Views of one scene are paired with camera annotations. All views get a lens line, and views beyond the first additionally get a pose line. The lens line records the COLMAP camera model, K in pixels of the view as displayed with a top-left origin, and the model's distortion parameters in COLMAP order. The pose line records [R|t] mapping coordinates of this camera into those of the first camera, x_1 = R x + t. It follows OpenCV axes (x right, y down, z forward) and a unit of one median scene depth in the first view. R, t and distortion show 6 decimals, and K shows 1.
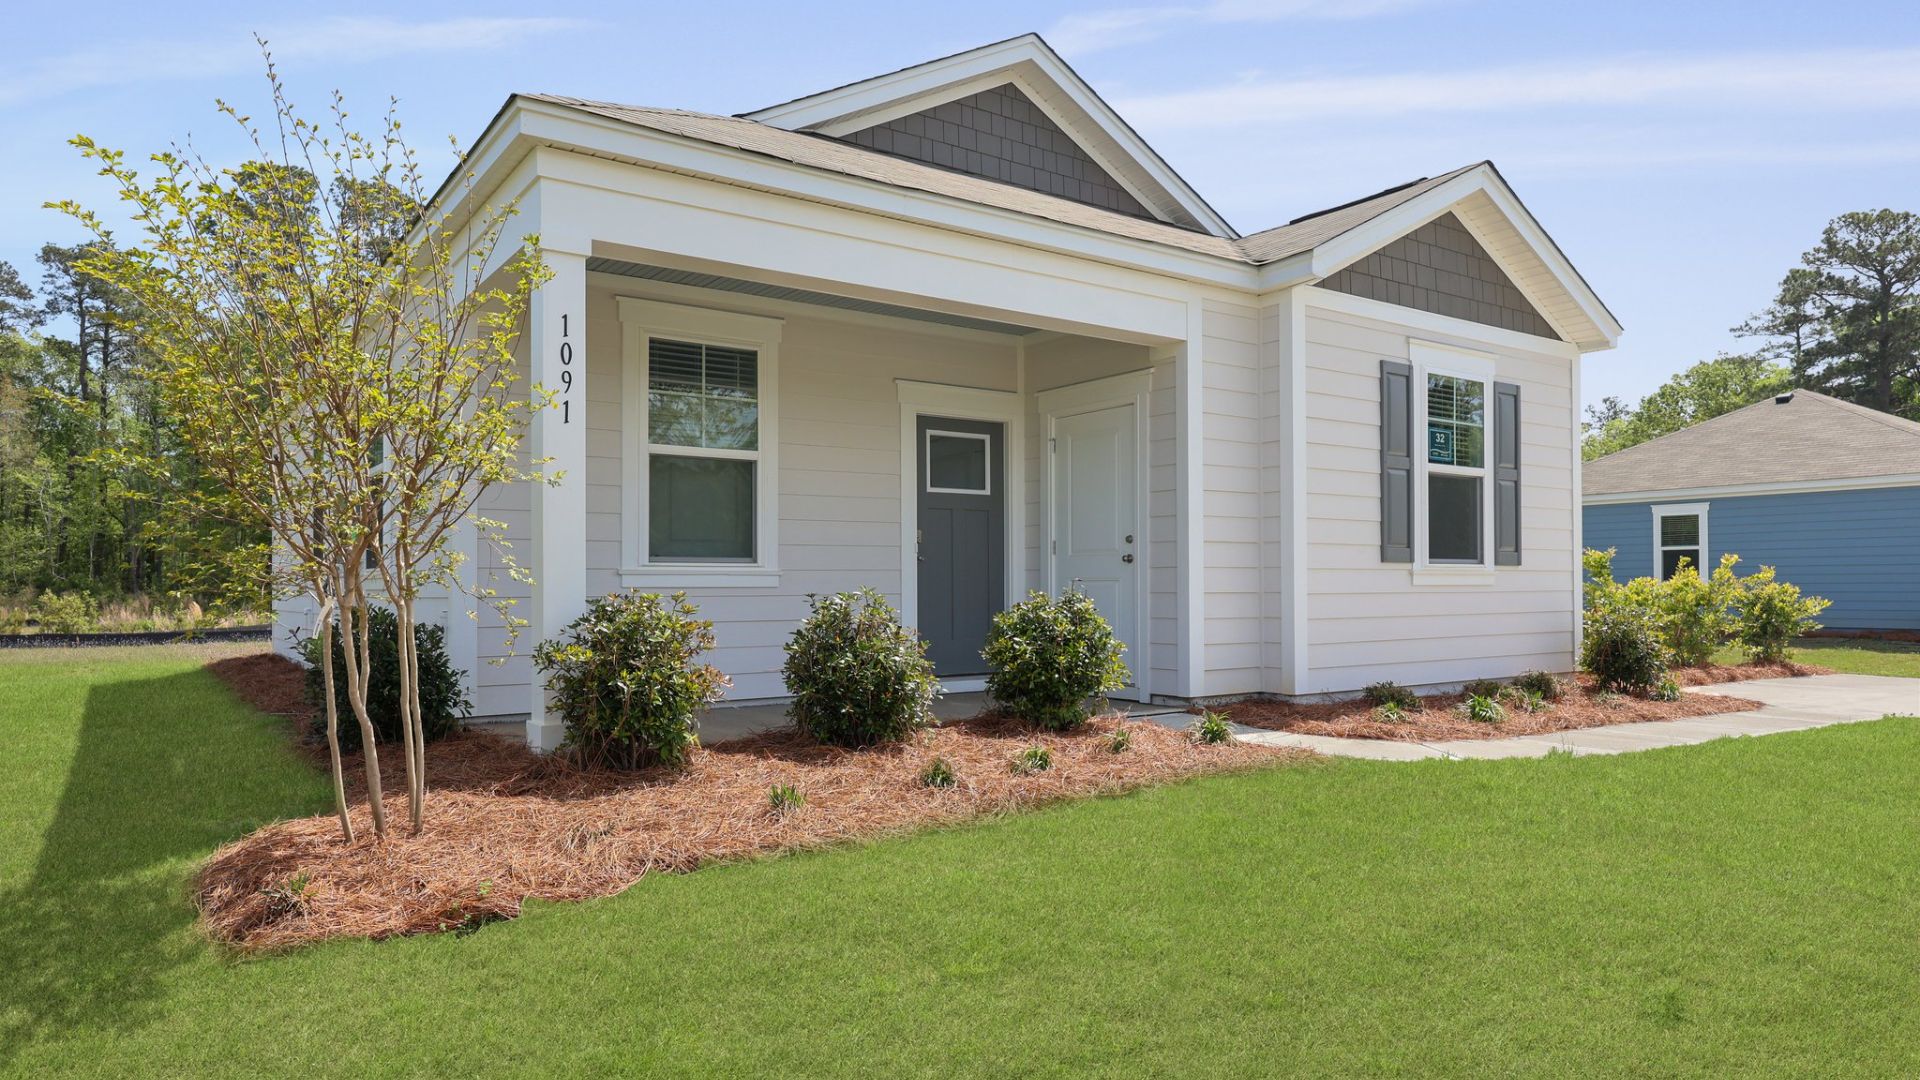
lens RADIAL K [[1194.1, 0, 968.2], [0, 1194.1, 583.1], [0, 0, 1]] dist [-0.007671, -0.001402]
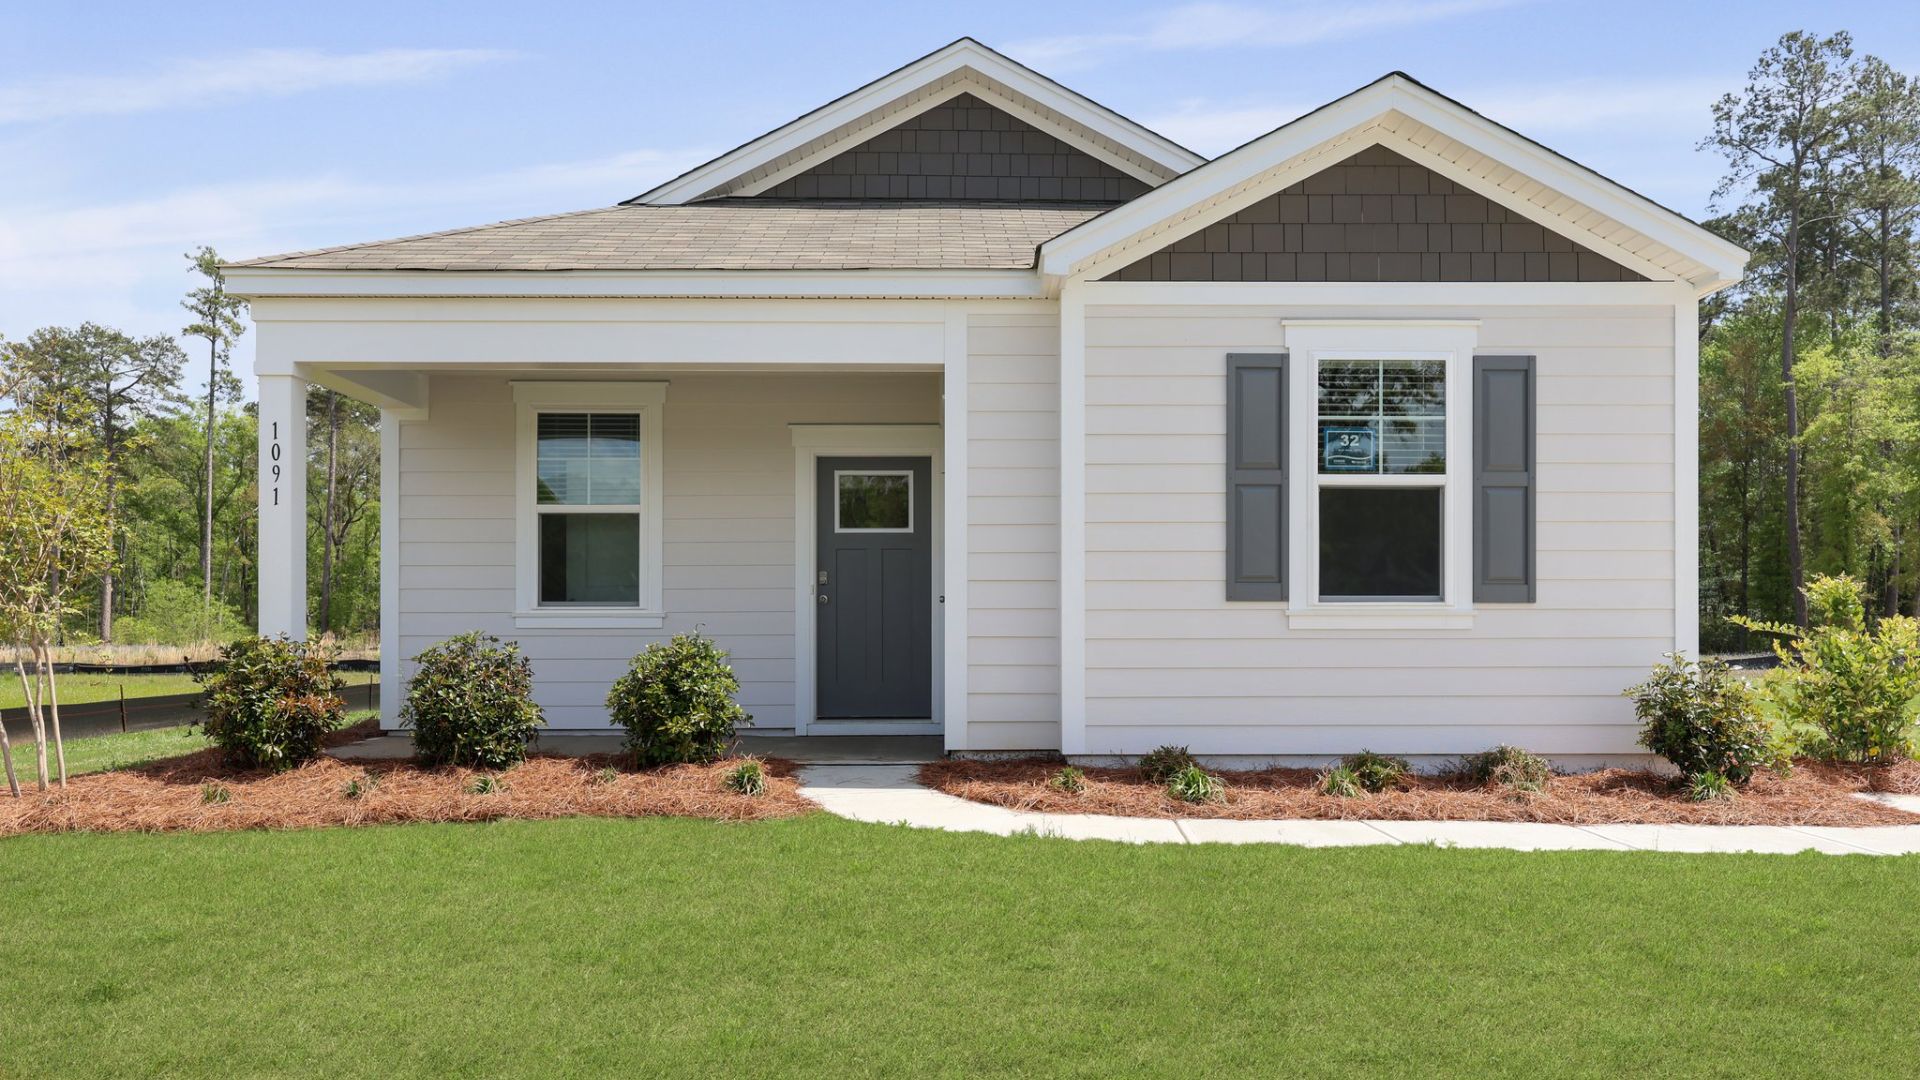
lens RADIAL K [[1370.7, 0, 962.5], [0, 1370.7, 623.4], [0, 0, 1]] dist [-0.021513, -0.001157]
pose [[0.817913, 0.003018, -0.575333, 0.723034], [0.000002, 0.999986, 0.005248, -0.006905], [0.575341, -0.004293, 0.817902, 0.125546]]
